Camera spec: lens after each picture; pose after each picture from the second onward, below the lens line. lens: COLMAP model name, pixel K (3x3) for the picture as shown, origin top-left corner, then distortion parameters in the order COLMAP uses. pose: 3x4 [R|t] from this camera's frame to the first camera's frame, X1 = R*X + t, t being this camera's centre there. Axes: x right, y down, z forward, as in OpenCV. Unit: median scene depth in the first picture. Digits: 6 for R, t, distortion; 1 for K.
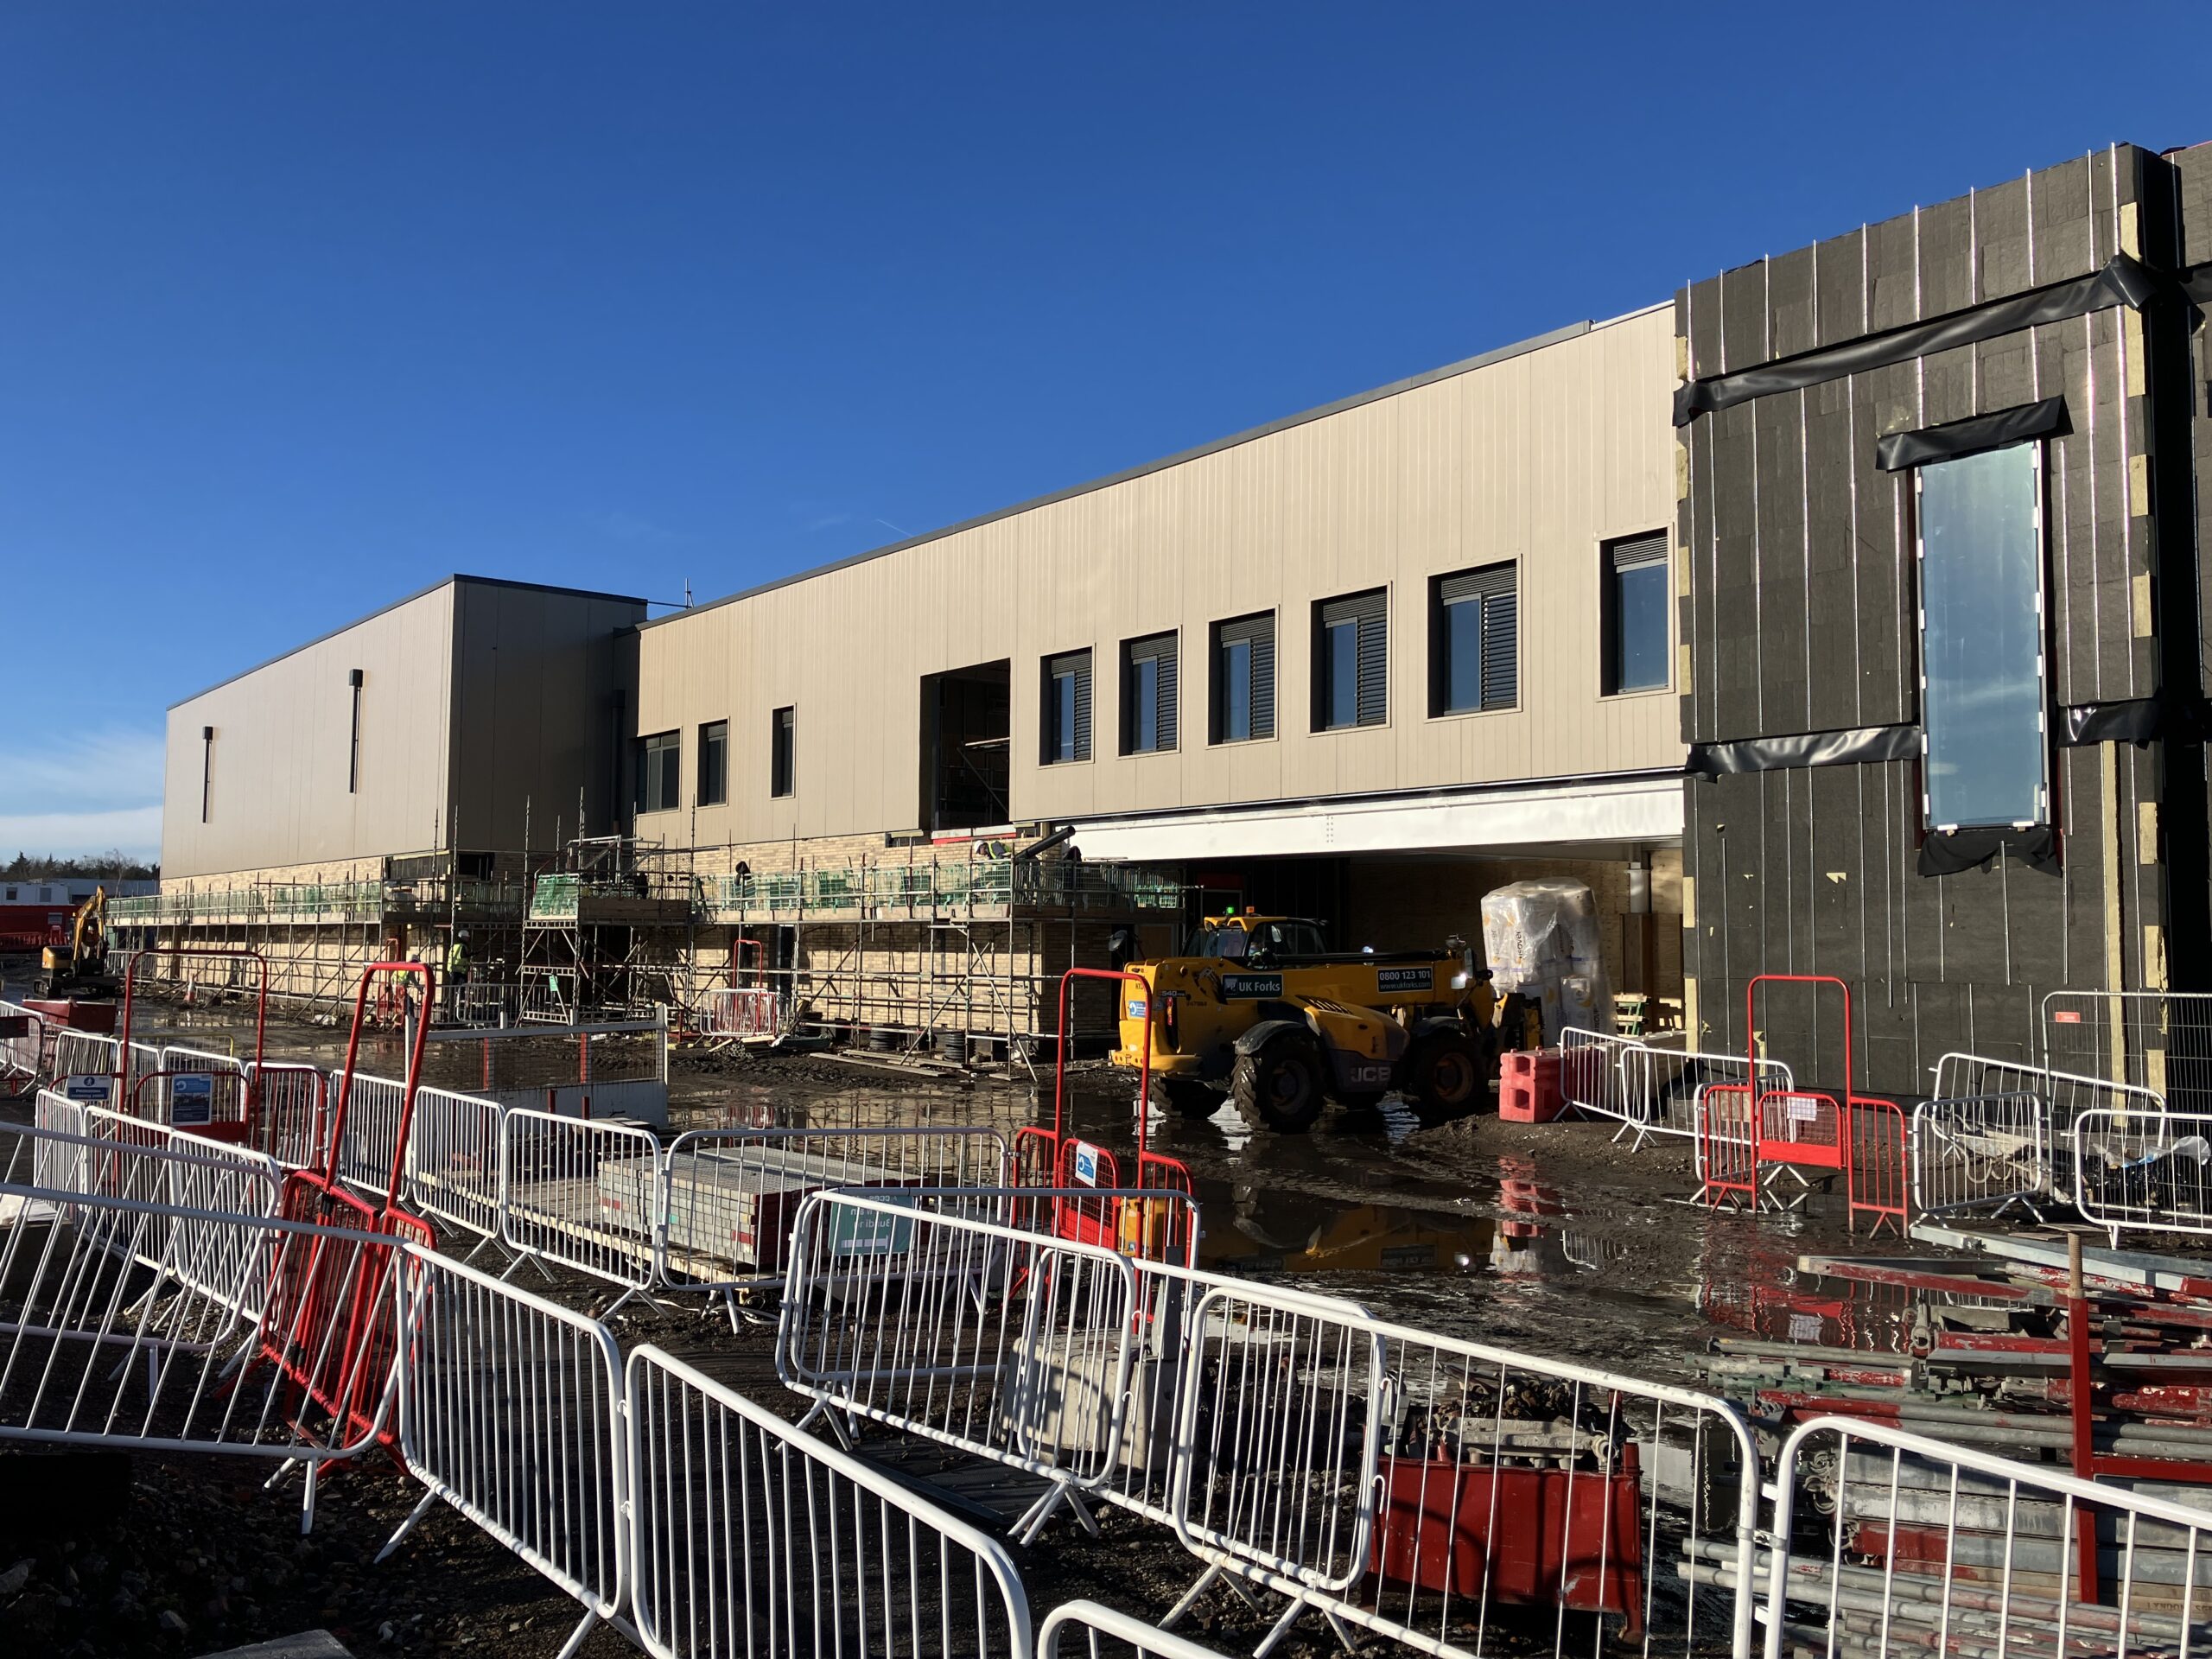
lens RADIAL K [[1799.8, 0, 1105.9], [0, 1799.8, 833.9], [0, 0, 1]] dist [0.023465, -0.006347]
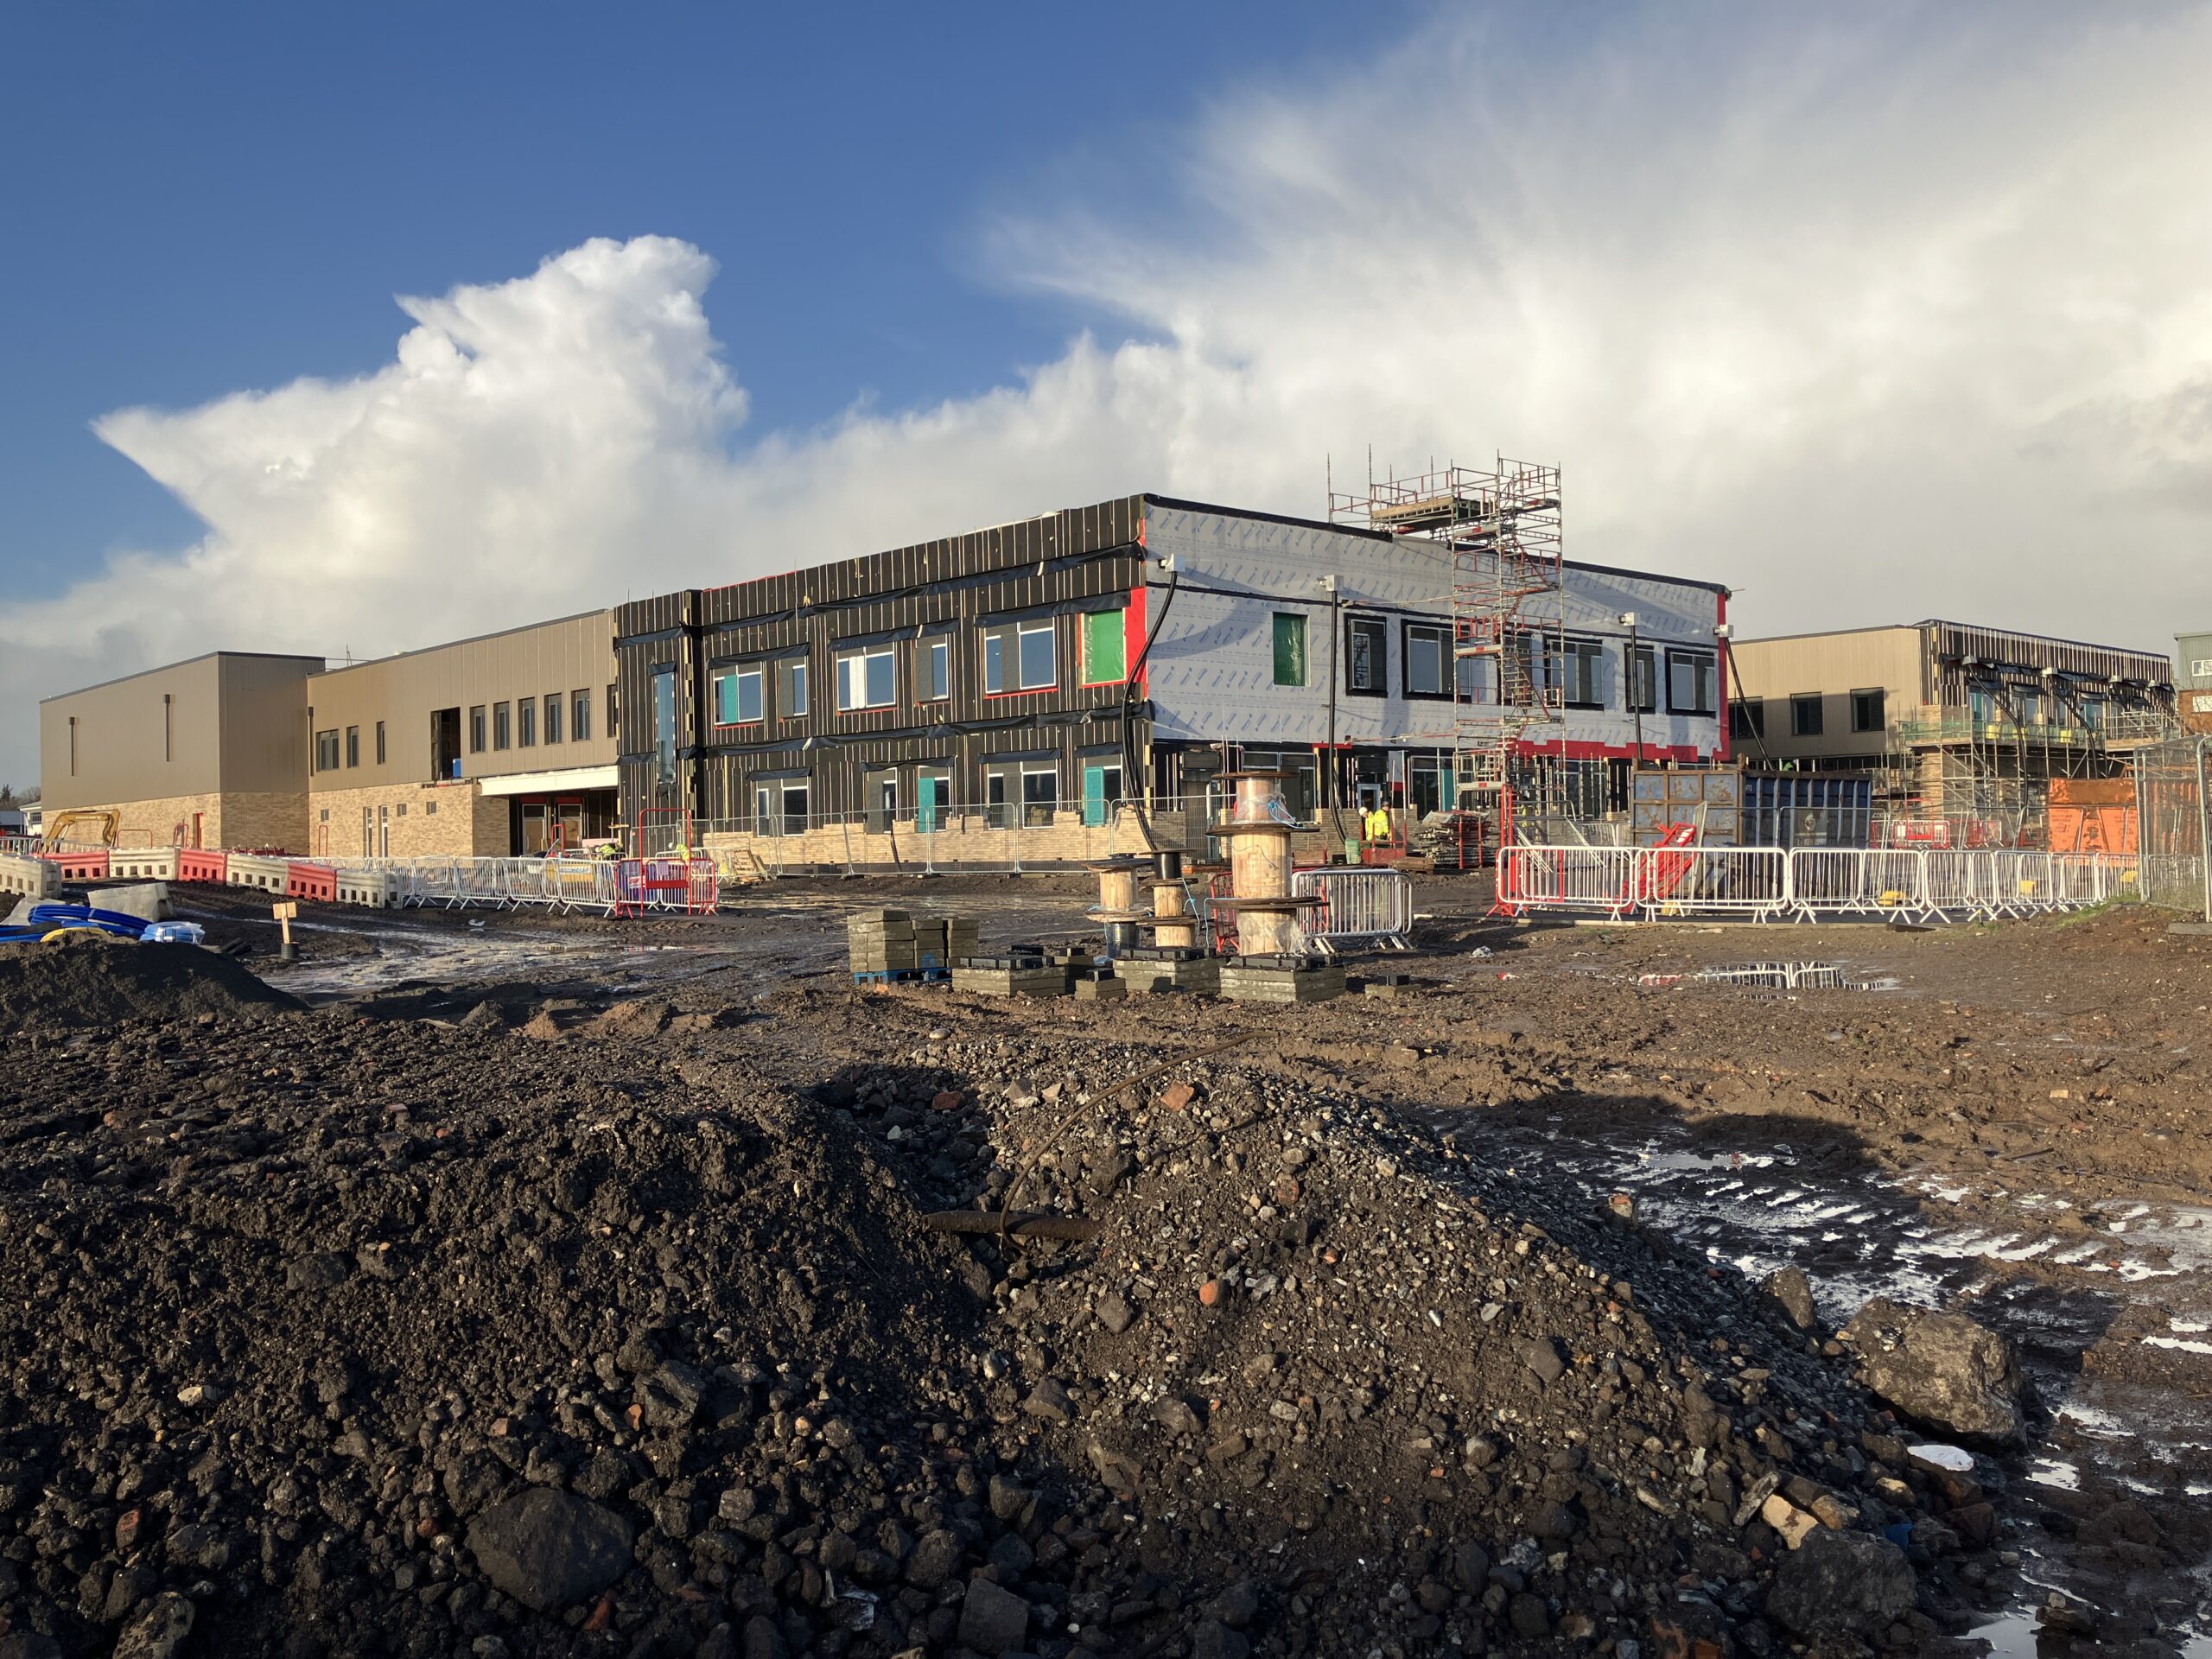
lens RADIAL K [[1799.8, 0, 1105.9], [0, 1799.8, 833.9], [0, 0, 1]] dist [0.023465, -0.006347]
pose [[0.996126, -0.026287, 0.083911, 1.889250], [0.021889, 0.998359, 0.052908, -0.128505], [-0.085164, -0.050866, 0.995068, -4.604441]]
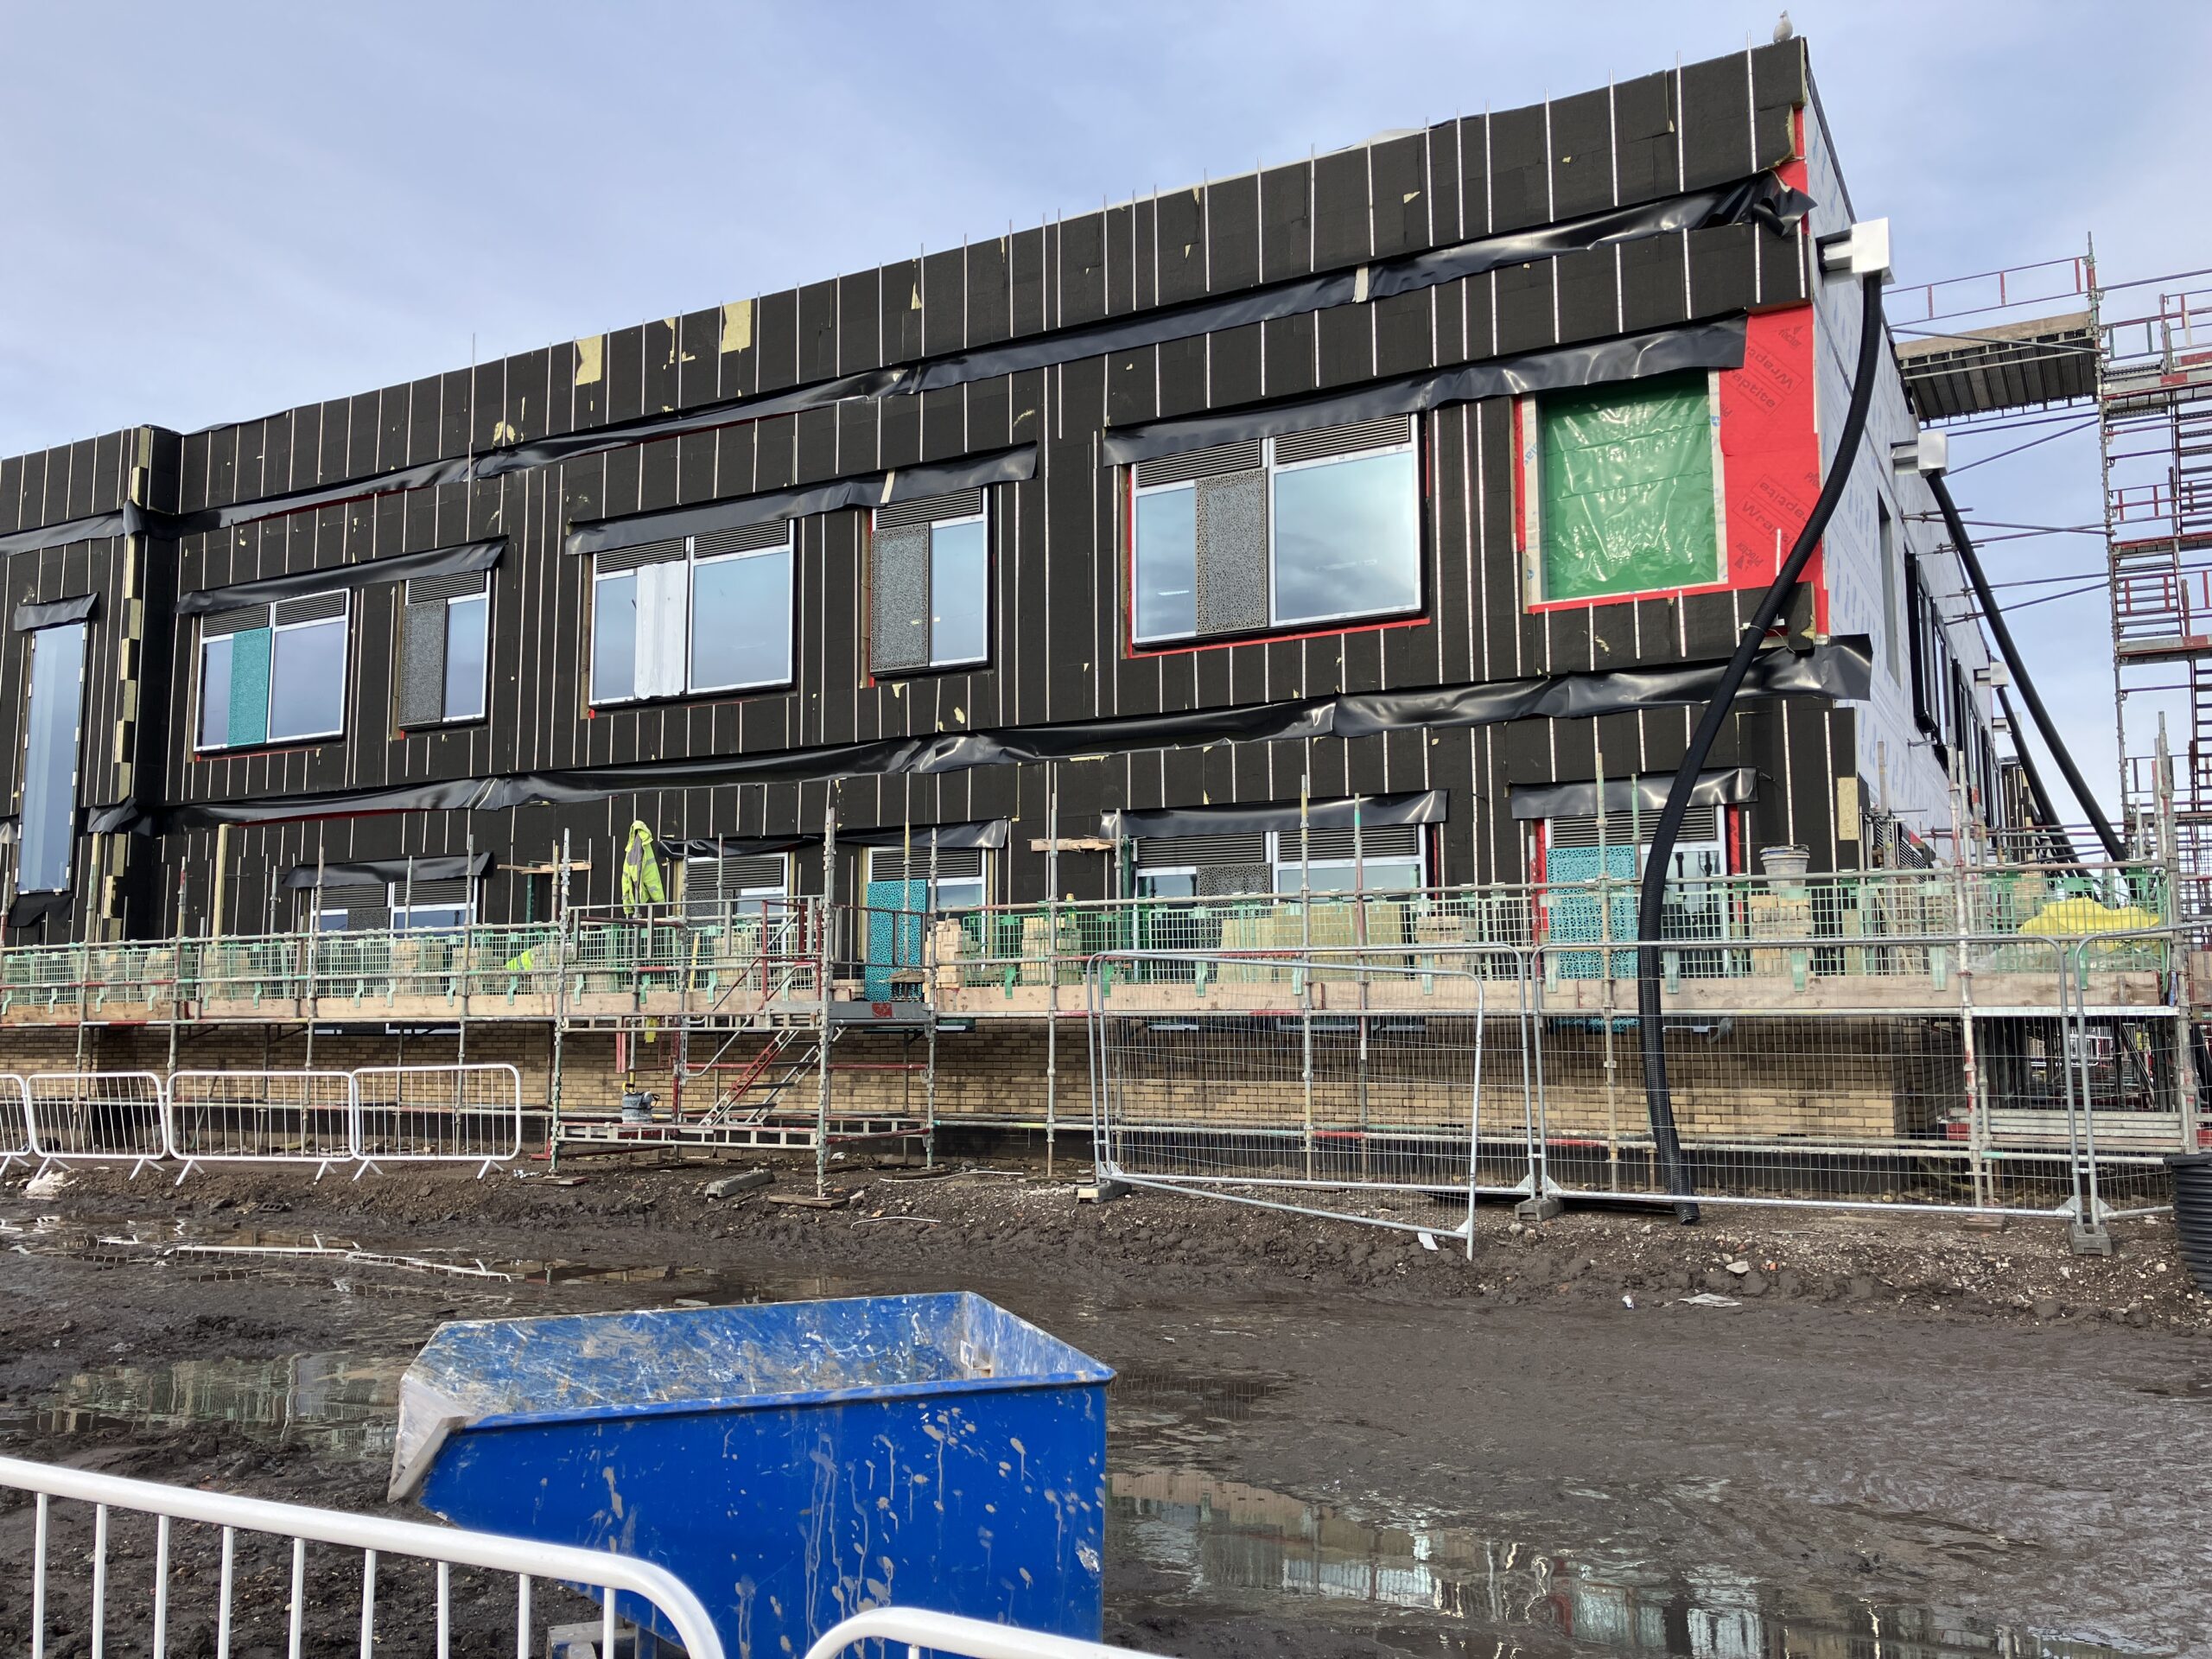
lens RADIAL K [[1793.3, 0, 1106.4], [0, 1793.3, 818.3], [0, 0, 1]] dist [0.021733, 0.000473]
pose [[0.919048, 0.039607, 0.392151, 1.265528], [-0.016193, 0.997892, -0.062838, 0.025302], [-0.393813, 0.051402, 0.917752, -1.103411]]
